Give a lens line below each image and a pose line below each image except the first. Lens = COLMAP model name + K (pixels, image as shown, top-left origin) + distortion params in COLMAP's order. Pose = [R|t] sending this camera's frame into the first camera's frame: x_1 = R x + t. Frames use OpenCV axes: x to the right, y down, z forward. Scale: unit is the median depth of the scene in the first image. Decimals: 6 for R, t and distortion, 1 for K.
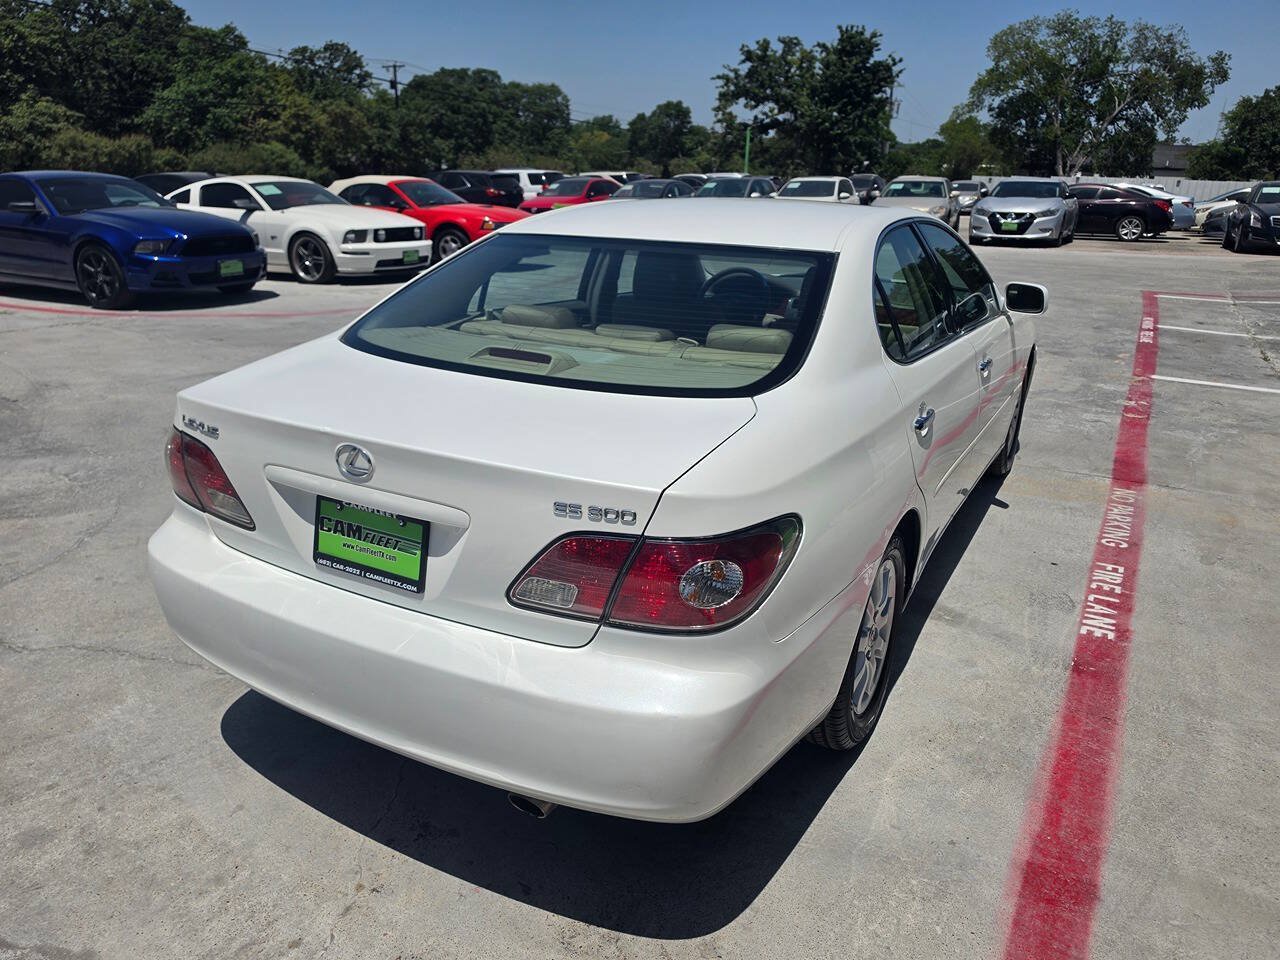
lens RADIAL K [[906.6, 0, 653.3], [0, 906.6, 481.3], [0, 0, 1]] dist [0.000774, -0.005200]
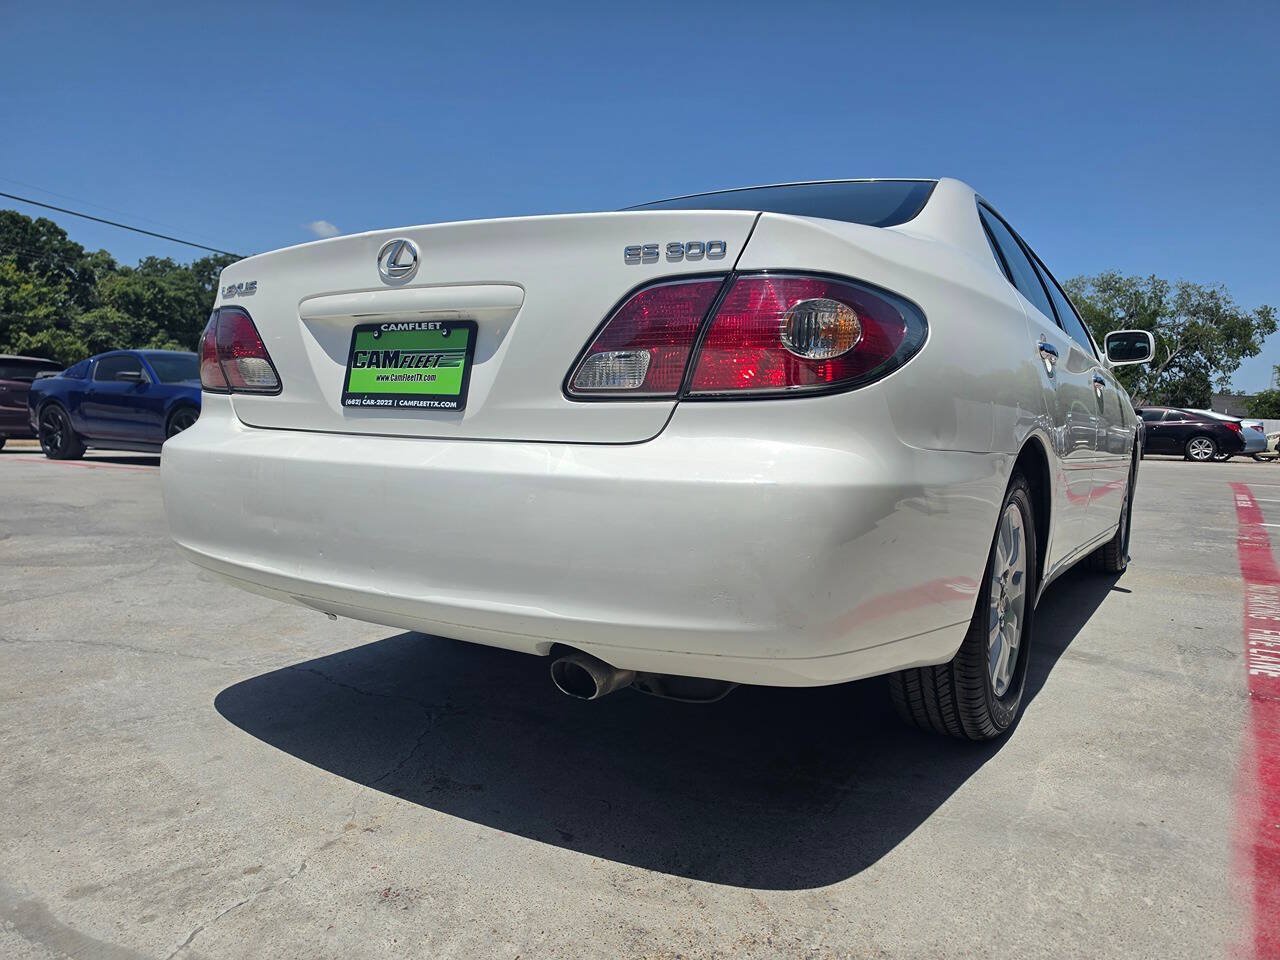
lens RADIAL K [[906.5, 0, 662.2], [0, 906.5, 475.7], [0, 0, 1]] dist [-0.000637, -0.004366]
pose [[0.997980, 0.008764, -0.062929, -0.009756], [-0.025318, 0.963264, -0.267360, 0.194725], [0.058274, 0.268413, 0.961540, 0.112340]]
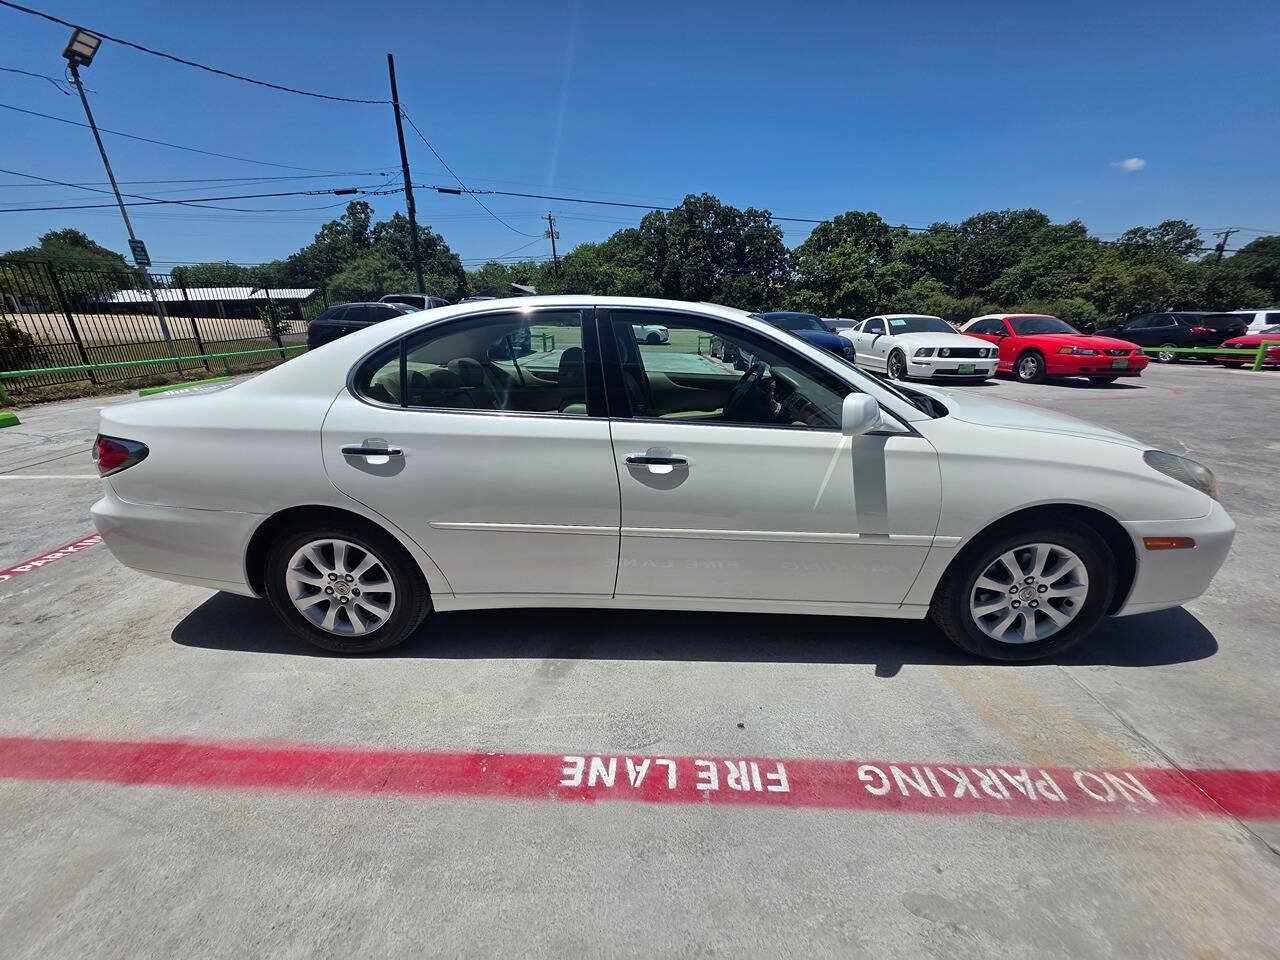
lens RADIAL K [[511.3, 0, 643.5], [0, 511.3, 490.4], [0, 0, 1]] dist [-0.000032, -0.000464]
pose [[0.447137, 0.276658, -0.850605, 0.721853], [-0.285070, 0.945452, 0.157655, -0.157378], [0.847823, 0.171989, 0.501613, 0.632937]]
